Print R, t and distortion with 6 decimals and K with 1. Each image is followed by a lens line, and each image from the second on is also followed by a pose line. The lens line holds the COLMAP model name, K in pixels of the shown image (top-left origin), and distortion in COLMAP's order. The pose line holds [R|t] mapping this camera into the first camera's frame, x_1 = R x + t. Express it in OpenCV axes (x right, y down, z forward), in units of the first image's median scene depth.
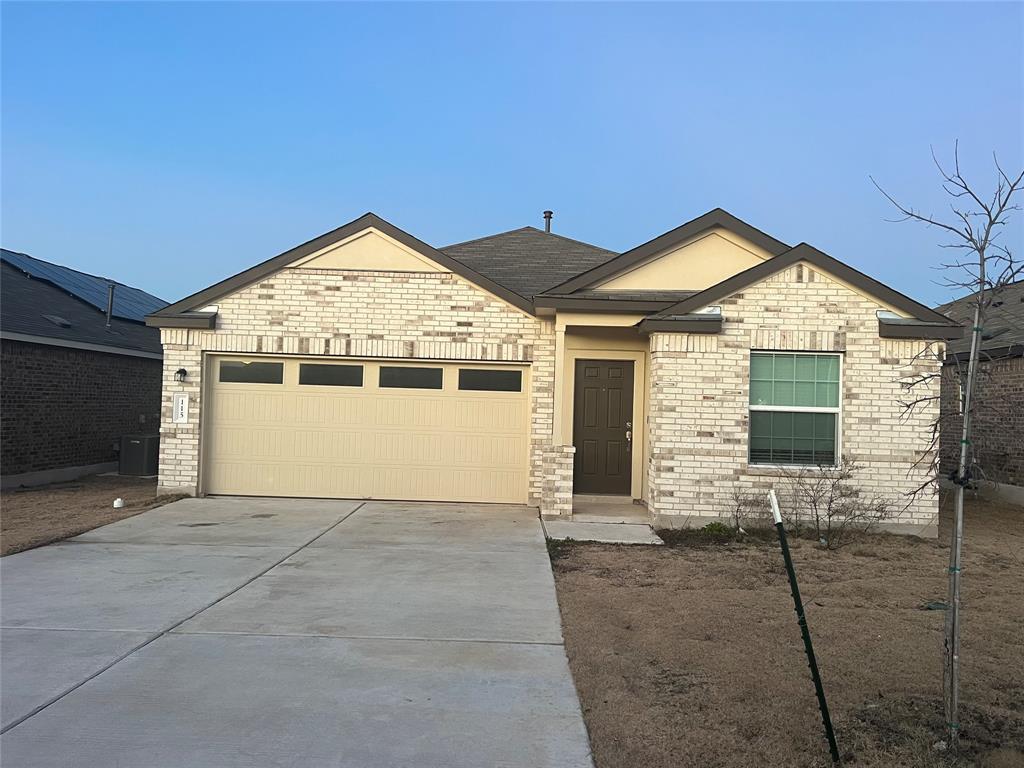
lens RADIAL K [[710.4, 0, 512.0], [0, 710.4, 384.0], [0, 0, 1]] dist [0.070278, -0.003871]
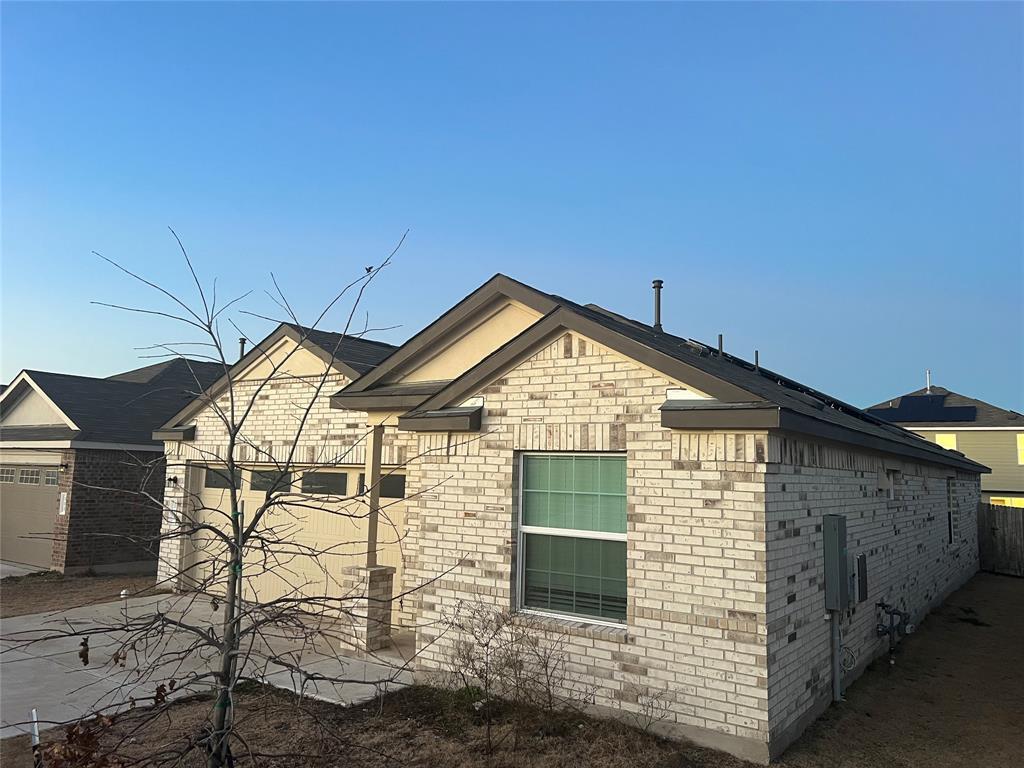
lens RADIAL K [[710.4, 0, 512.0], [0, 710.4, 384.0], [0, 0, 1]] dist [0.070278, -0.003871]
pose [[0.850455, -0.072775, -0.520990, 0.726469], [0.013564, 0.993089, -0.116578, -0.030915], [0.525874, 0.092078, 0.845564, 0.358637]]
